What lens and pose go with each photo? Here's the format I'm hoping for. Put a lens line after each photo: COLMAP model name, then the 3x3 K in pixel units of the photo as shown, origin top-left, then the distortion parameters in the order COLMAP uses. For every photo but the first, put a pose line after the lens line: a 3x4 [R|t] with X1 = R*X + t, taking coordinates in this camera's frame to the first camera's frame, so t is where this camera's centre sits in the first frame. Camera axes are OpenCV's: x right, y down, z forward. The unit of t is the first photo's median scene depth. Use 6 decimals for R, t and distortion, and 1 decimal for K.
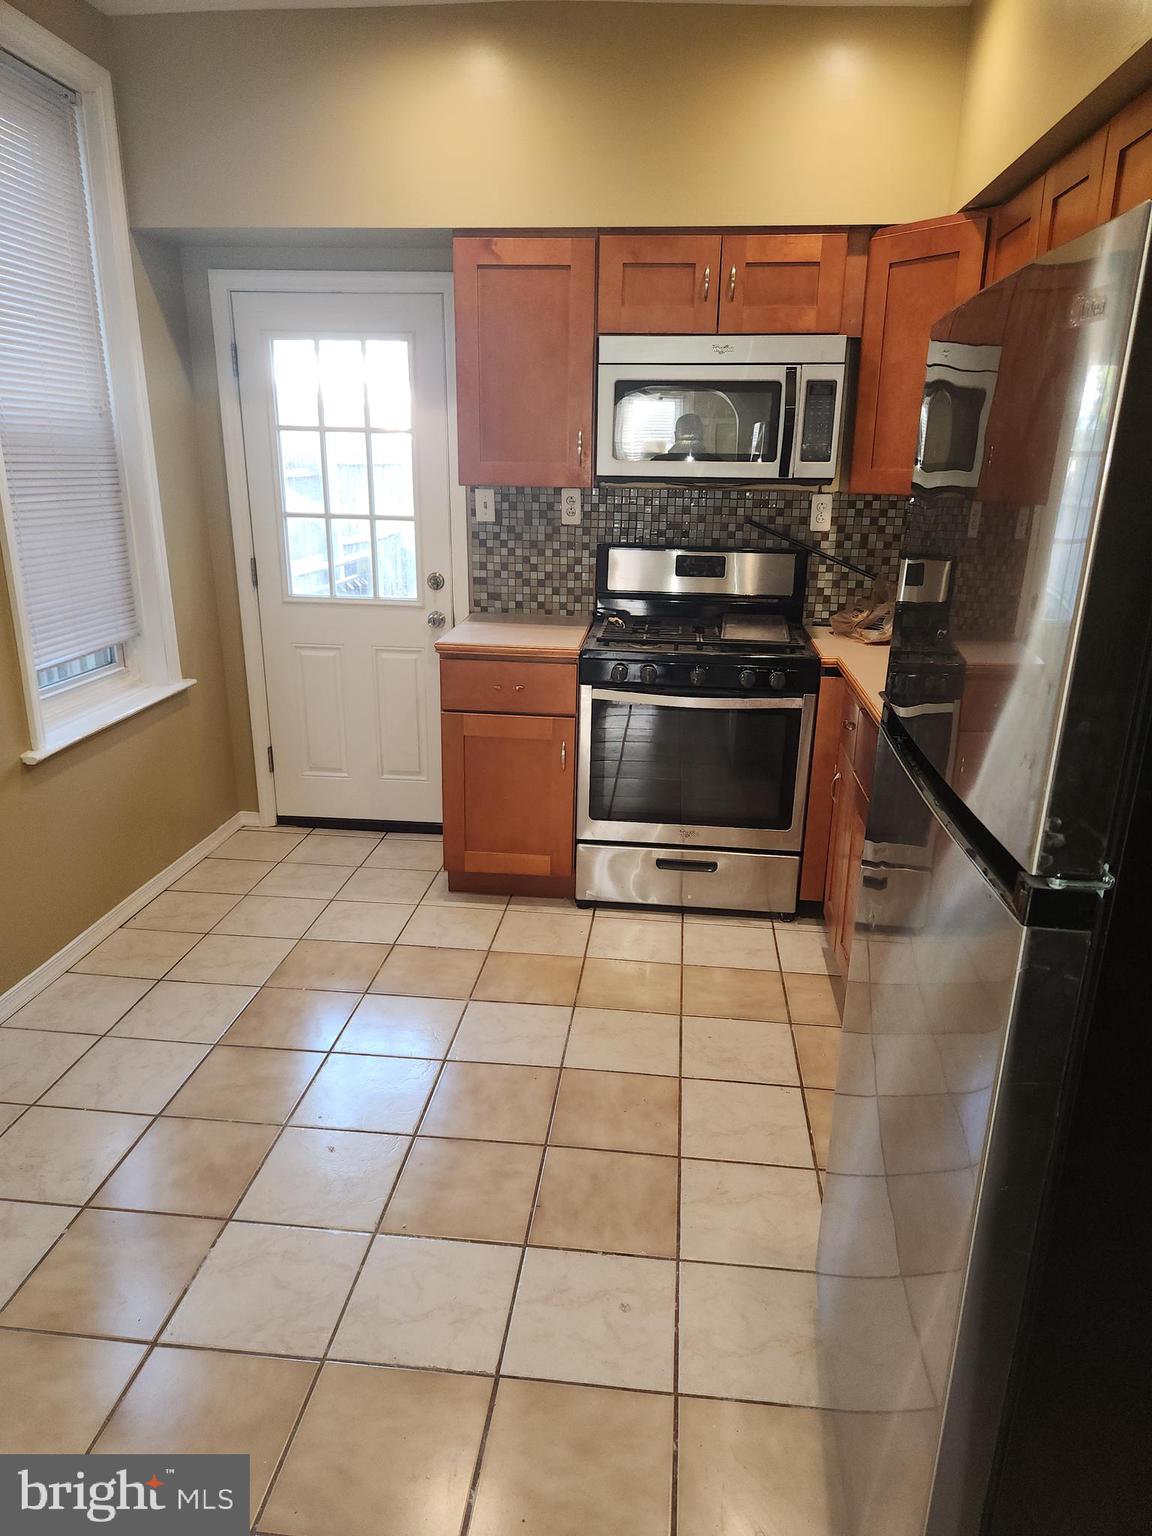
lens RADIAL K [[1024.5, 0, 581.8], [0, 1024.5, 769.4], [0, 0, 1]] dist [0.057798, -0.052629]
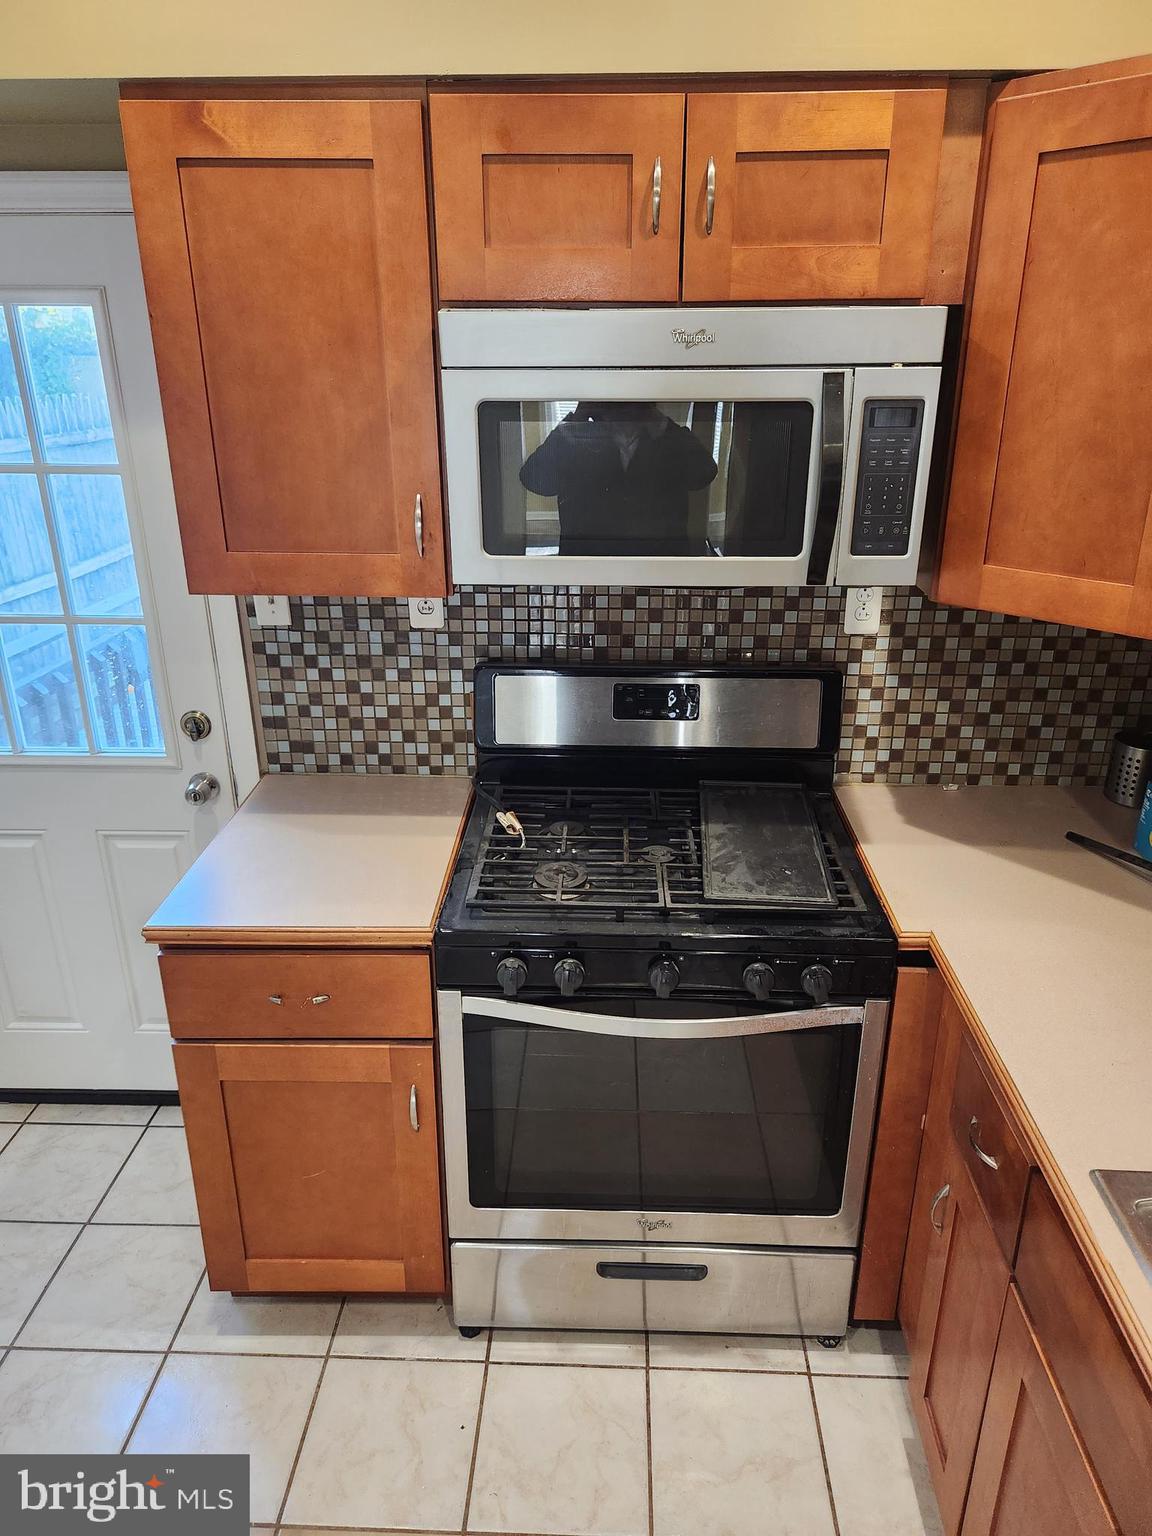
lens RADIAL K [[1024.5, 0, 591.8], [0, 1024.5, 739.2], [0, 0, 1]] dist [0.057798, -0.052629]
pose [[0.997391, -0.038766, 0.060898, 0.047996], [0.034944, 0.997426, 0.062612, -0.231809], [-0.063169, -0.060321, 0.996178, 0.471271]]
